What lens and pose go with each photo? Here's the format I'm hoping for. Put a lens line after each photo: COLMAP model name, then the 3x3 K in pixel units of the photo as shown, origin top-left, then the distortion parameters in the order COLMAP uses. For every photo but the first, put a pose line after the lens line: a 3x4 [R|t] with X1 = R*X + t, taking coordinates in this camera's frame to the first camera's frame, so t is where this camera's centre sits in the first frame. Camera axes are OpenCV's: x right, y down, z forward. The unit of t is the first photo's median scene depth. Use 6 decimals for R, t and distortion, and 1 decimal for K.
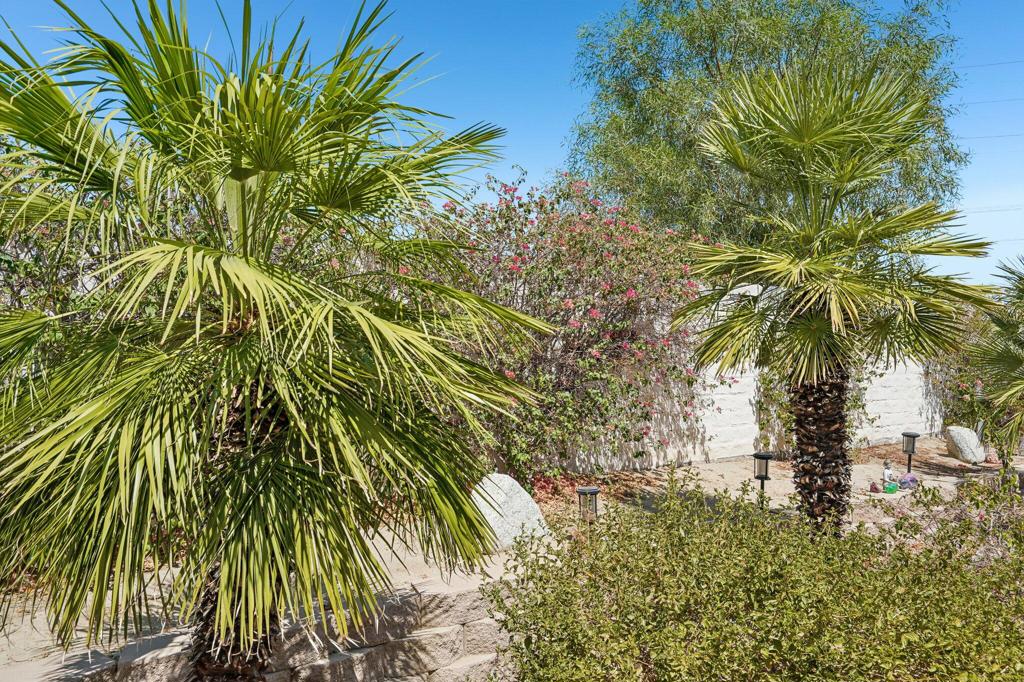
lens RADIAL K [[761.6, 0, 512.0], [0, 761.6, 341.0], [0, 0, 1]] dist [0.012609, 0.003513]
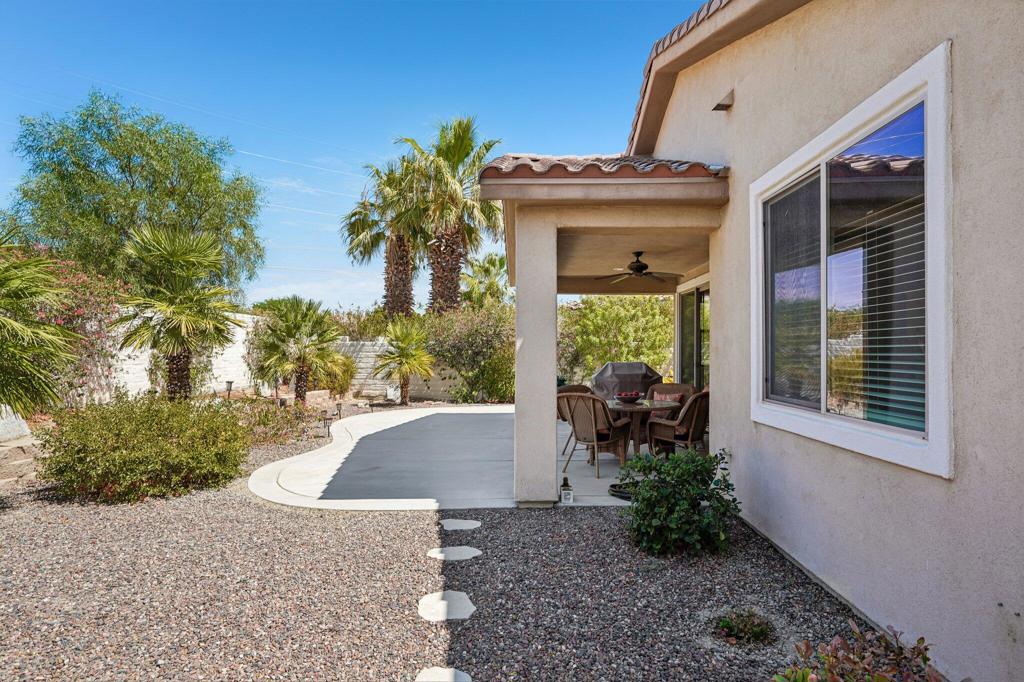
lens RADIAL K [[586.9, 0, 512.0], [0, 586.9, 341.0], [0, 0, 1]] dist [-0.012956, -0.000143]
pose [[0.646495, 0.013588, 0.762797, -0.301523], [-0.025354, 0.999672, 0.003681, -0.022149], [-0.762496, -0.021720, 0.646628, -0.917546]]
